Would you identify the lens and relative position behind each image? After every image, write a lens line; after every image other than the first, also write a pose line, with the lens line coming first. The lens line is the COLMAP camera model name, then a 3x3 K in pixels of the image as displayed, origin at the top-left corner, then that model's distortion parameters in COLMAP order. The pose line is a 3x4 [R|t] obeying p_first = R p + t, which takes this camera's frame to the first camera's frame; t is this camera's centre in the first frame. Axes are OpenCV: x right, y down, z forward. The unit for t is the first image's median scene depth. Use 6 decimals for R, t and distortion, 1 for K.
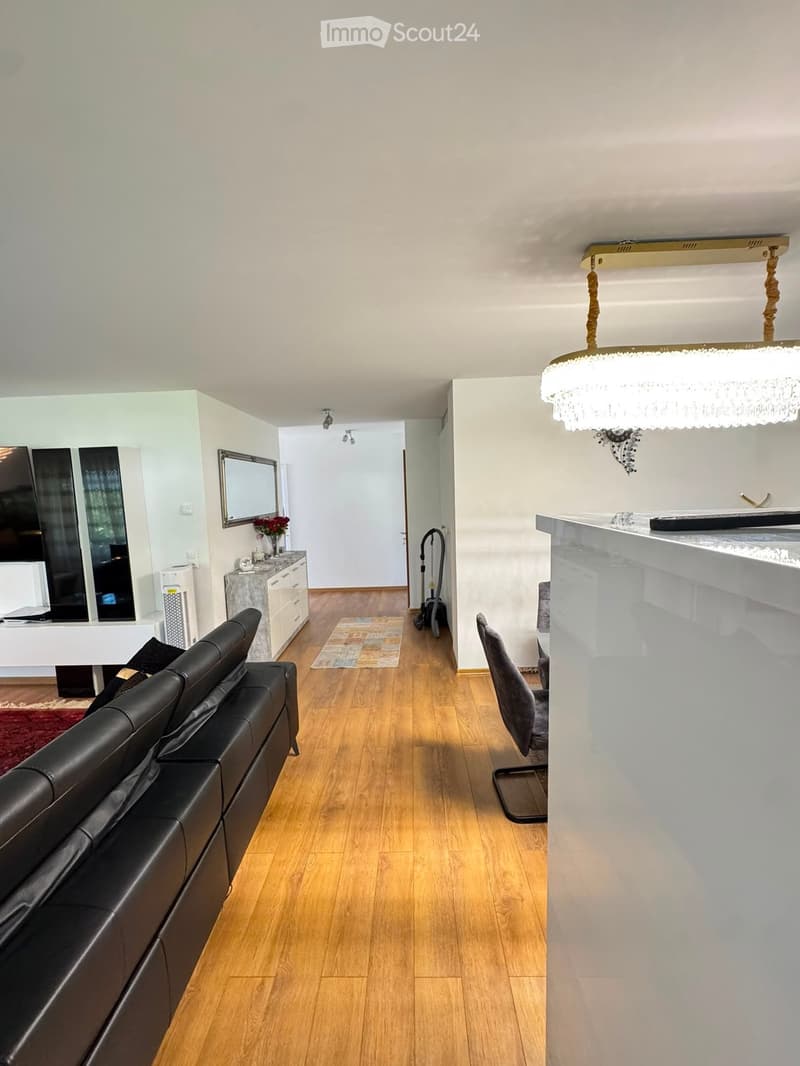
lens RADIAL K [[421.6, 0, 397.4], [0, 421.6, 538.2], [0, 0, 1]] dist [-0.002789, 0.000796]
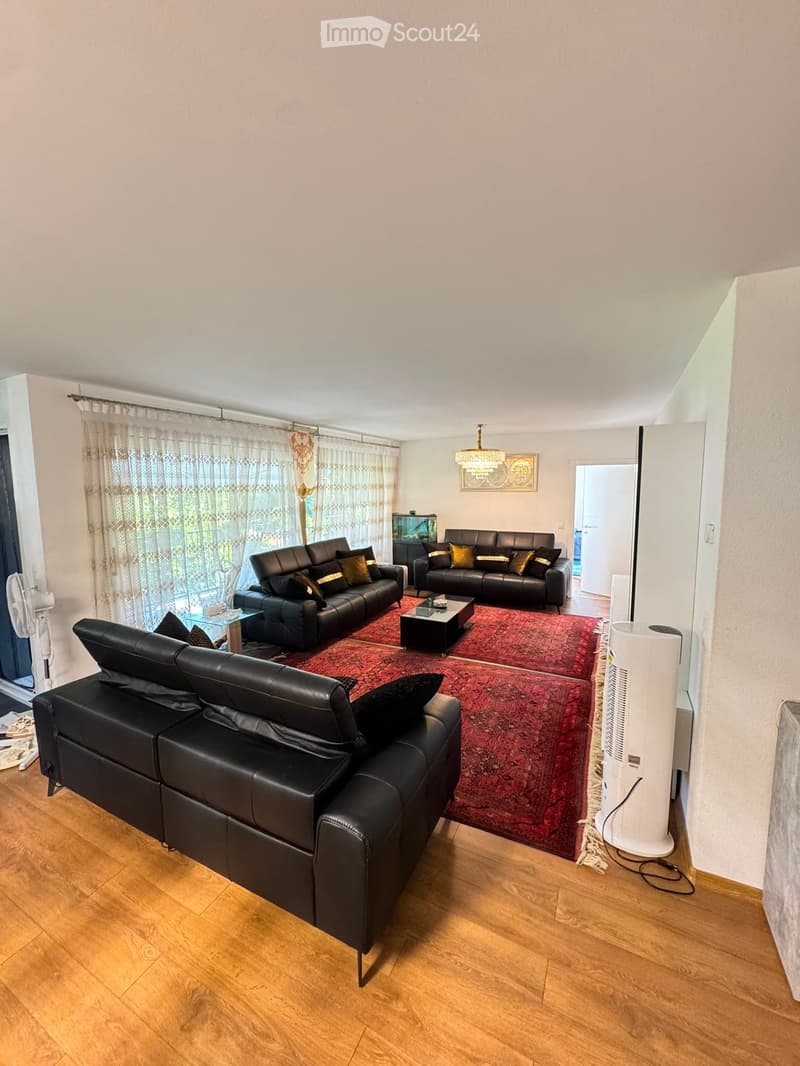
lens RADIAL K [[421.6, 0, 400.3], [0, 421.6, 533.8], [0, 0, 1]] dist [-0.002789, 0.000796]
pose [[-0.421430, 0.132378, -0.897147, 0.211990], [-0.083535, 0.979416, 0.183757, -0.233385], [0.903005, 0.152384, -0.401697, 1.528401]]
